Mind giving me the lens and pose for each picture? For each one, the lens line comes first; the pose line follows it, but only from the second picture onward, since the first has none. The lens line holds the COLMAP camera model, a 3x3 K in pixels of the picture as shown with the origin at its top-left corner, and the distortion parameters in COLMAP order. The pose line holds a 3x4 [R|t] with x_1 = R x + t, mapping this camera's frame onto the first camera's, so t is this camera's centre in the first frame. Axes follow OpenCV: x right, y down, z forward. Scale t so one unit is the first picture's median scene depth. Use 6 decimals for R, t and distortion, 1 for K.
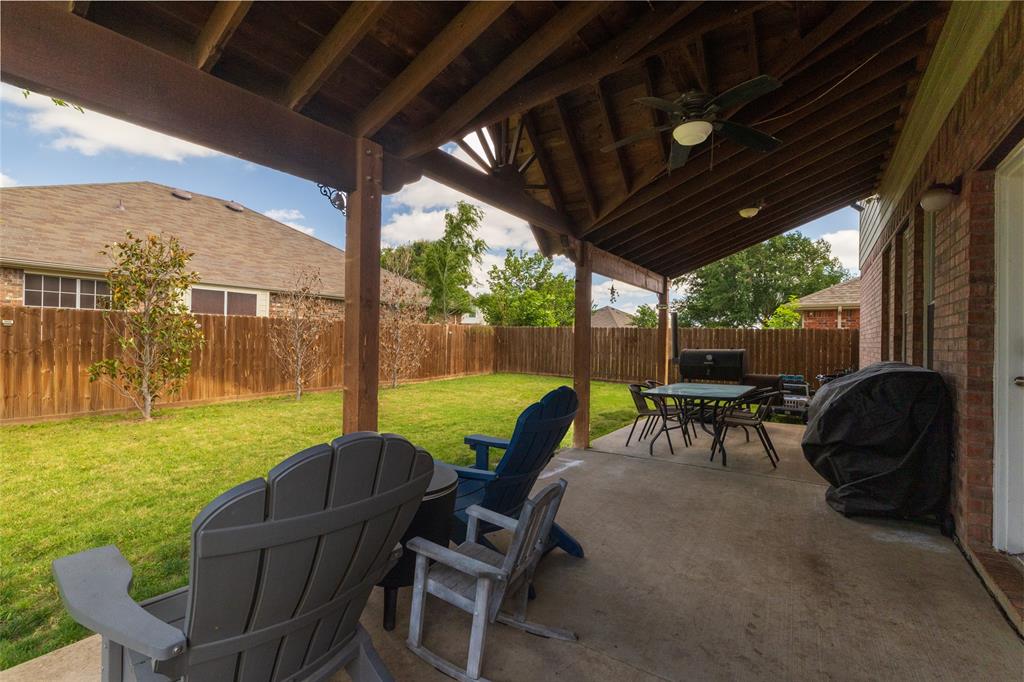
lens RADIAL K [[440.1, 0, 508.1], [0, 440.1, 342.5], [0, 0, 1]] dist [-0.000847, 0.000980]
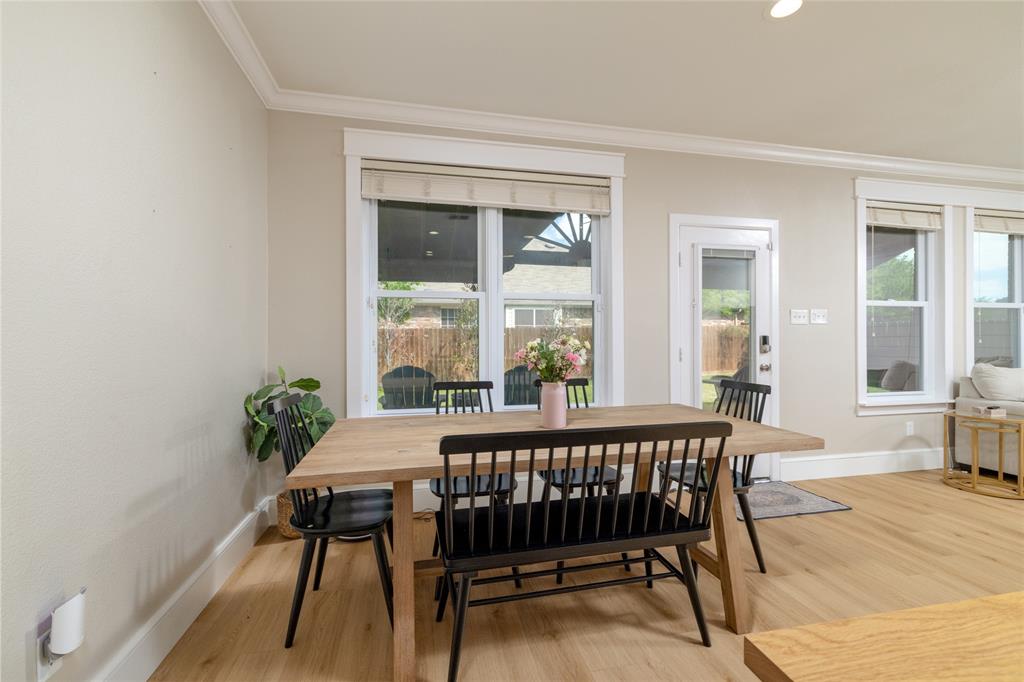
lens RADIAL K [[440.1, 0, 510.4], [0, 440.1, 338.1], [0, 0, 1]] dist [-0.000847, 0.000980]
pose [[0.731180, -0.017772, -0.681953, 0.414999], [0.012333, 0.999842, -0.012832, -0.002071], [0.682073, 0.000972, 0.731283, -0.176163]]
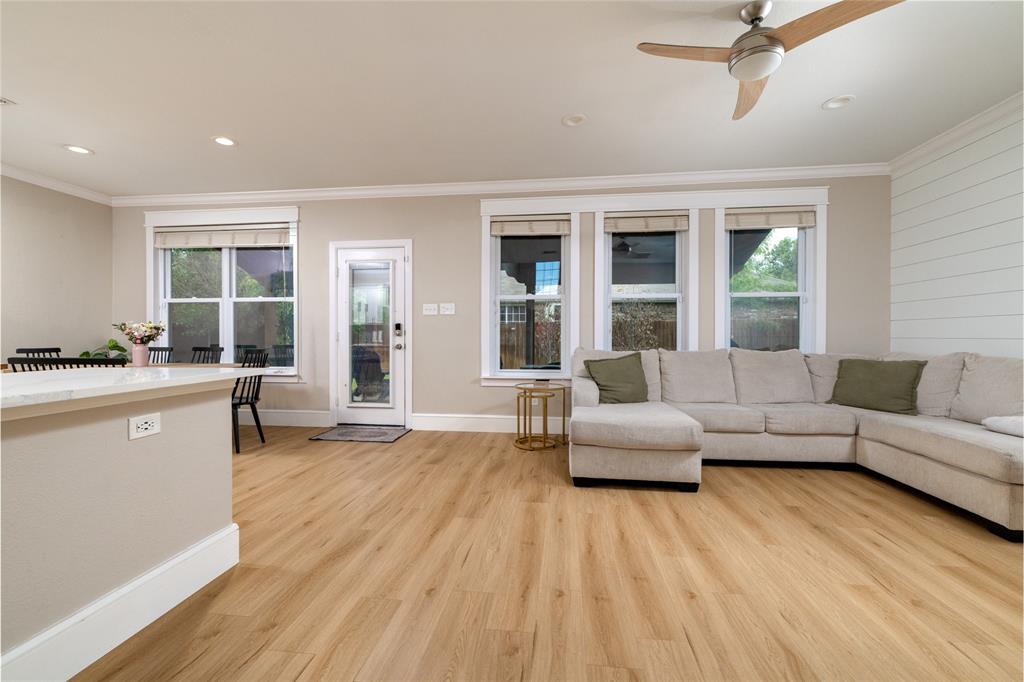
lens RADIAL K [[440.1, 0, 511.1], [0, 440.1, 342.8], [0, 0, 1]] dist [-0.000847, 0.000980]
pose [[0.460912, -0.000132, -0.887446, 0.847886], [0.004156, 0.999989, 0.002009, 0.016238], [0.887436, -0.004614, 0.460907, 0.126827]]
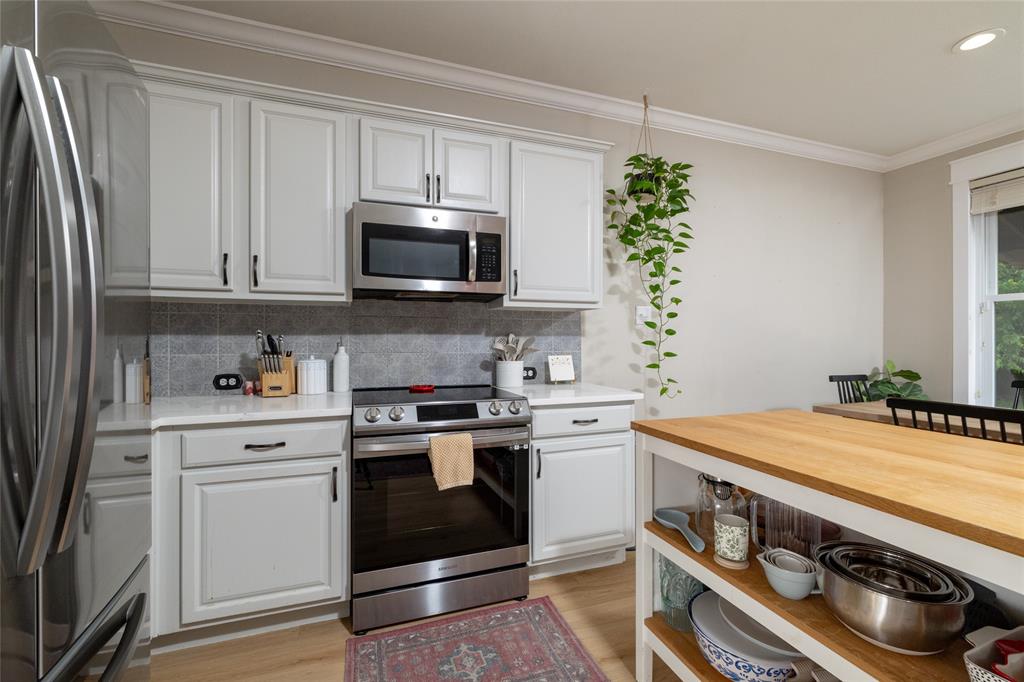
lens RADIAL K [[440.1, 0, 508.7], [0, 440.1, 339.0], [0, 0, 1]] dist [-0.000847, 0.000980]
pose [[-0.580187, -0.017491, -0.814296, 0.629073], [-0.010138, 0.999847, -0.014253, 0.000847], [0.814420, -0.000014, -0.580275, -0.117023]]
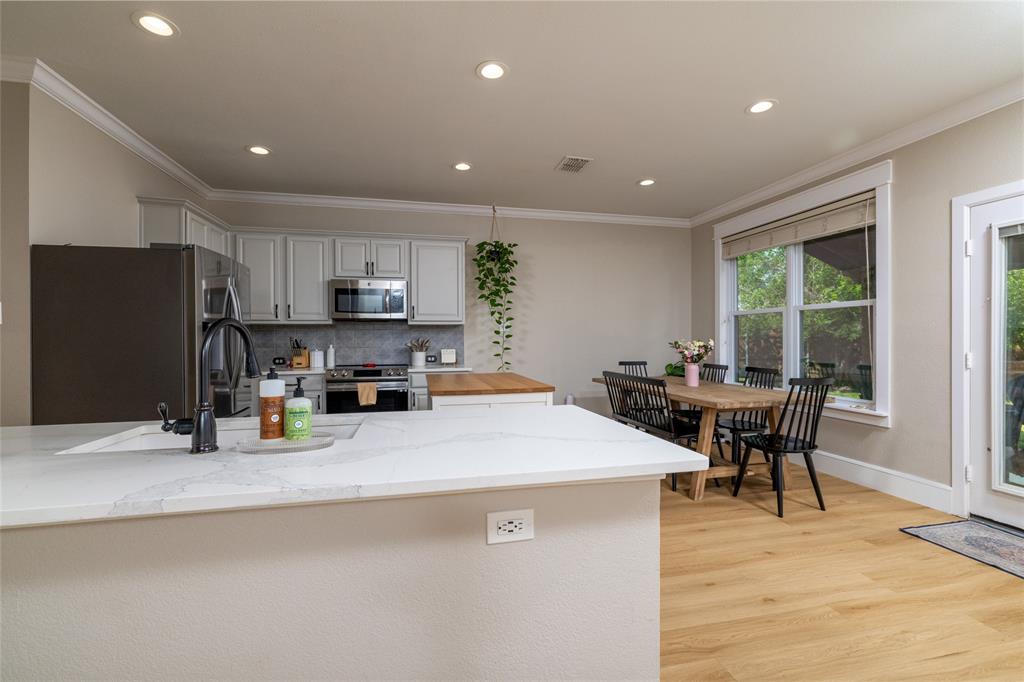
lens RADIAL K [[440.1, 0, 508.8], [0, 440.1, 338.7], [0, 0, 1]] dist [-0.000847, 0.000980]
pose [[-0.680547, -0.011682, -0.732611, 0.715244], [-0.007319, 0.999931, -0.009146, -0.001433], [0.732668, -0.000863, -0.680586, 0.160140]]
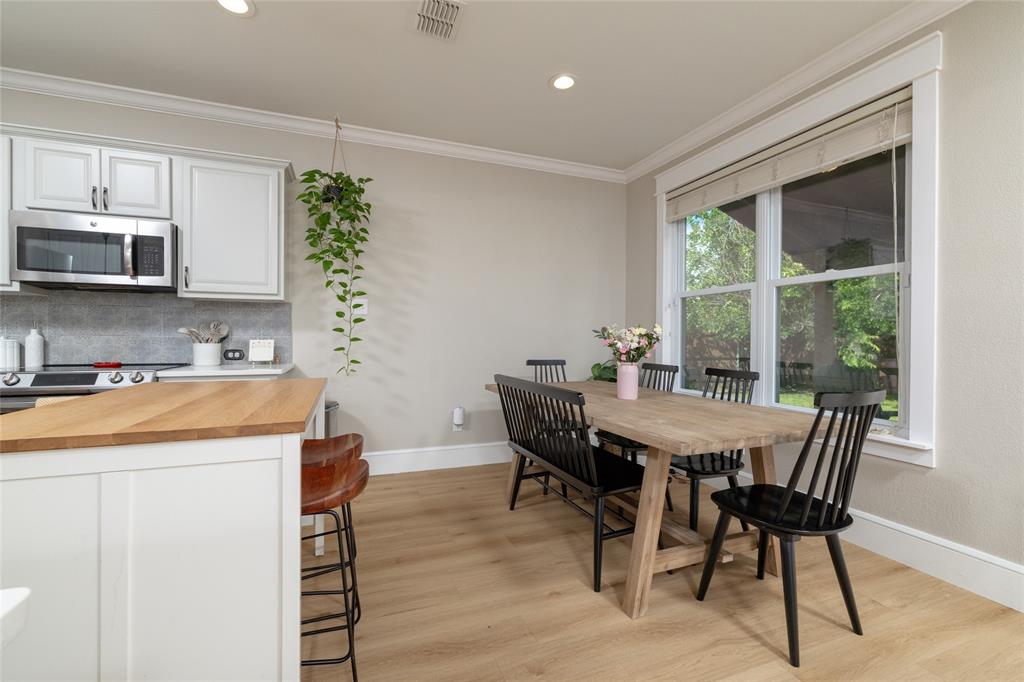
lens RADIAL K [[440.1, 0, 509.0], [0, 440.1, 338.6], [0, 0, 1]] dist [-0.000847, 0.000980]
pose [[-0.568819, -0.017018, -0.822286, 0.544230], [-0.016317, 0.999823, -0.009405, 0.006312], [0.822301, 0.008068, -0.568996, 0.093074]]
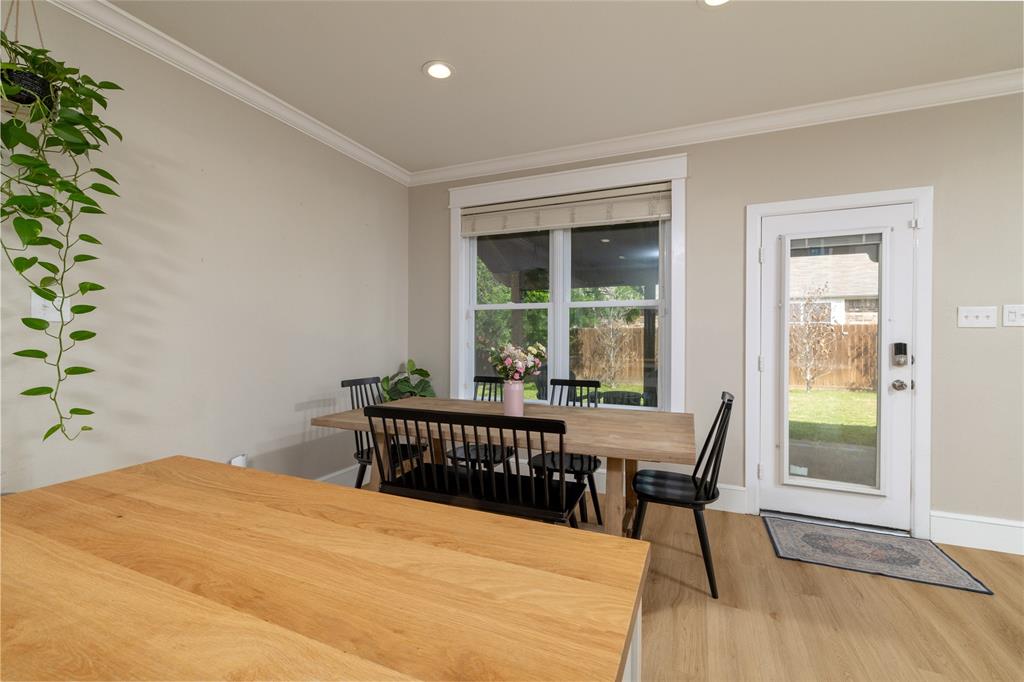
lens RADIAL K [[440.1, 0, 510.0], [0, 440.1, 338.3], [0, 0, 1]] dist [-0.000847, 0.000980]
pose [[0.196099, -0.008165, -0.980550, 0.549186], [-0.001706, 0.999961, -0.008667, -0.006541], [0.980583, 0.003373, 0.196077, -0.056728]]
